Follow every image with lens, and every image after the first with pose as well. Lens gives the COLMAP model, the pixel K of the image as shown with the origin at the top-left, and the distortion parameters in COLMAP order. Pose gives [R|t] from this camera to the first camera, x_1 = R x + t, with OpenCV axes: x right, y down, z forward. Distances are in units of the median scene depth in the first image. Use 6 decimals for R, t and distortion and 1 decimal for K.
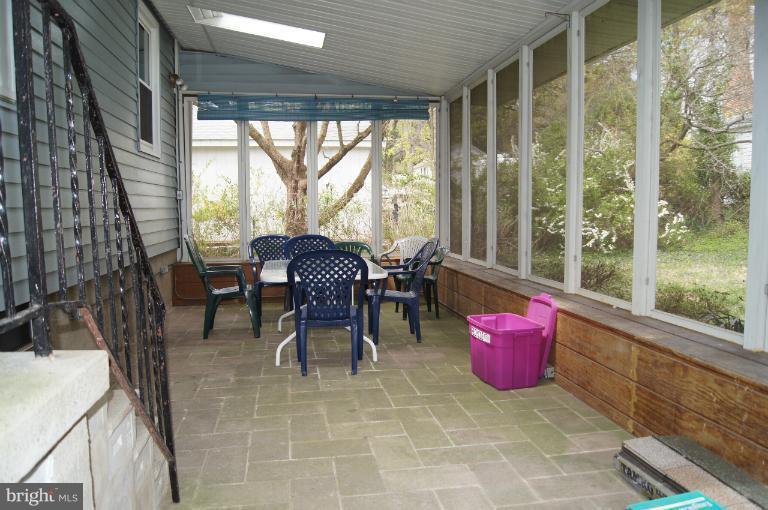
lens RADIAL K [[594.6, 0, 384.0], [0, 594.6, 255.0], [0, 0, 1]] dist [-0.064067, -0.002295]
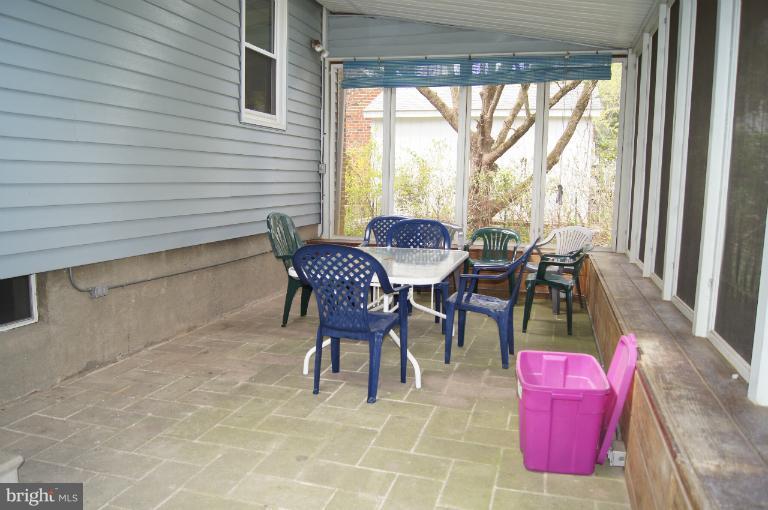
lens RADIAL K [[594.6, 0, 384.0], [0, 594.6, 255.0], [0, 0, 1]] dist [-0.064067, -0.002295]
pose [[0.901415, 0.080001, -0.425501, 0.288777], [-0.060829, 0.996434, 0.058480, -0.043015], [0.428662, -0.026832, 0.903067, 0.300112]]
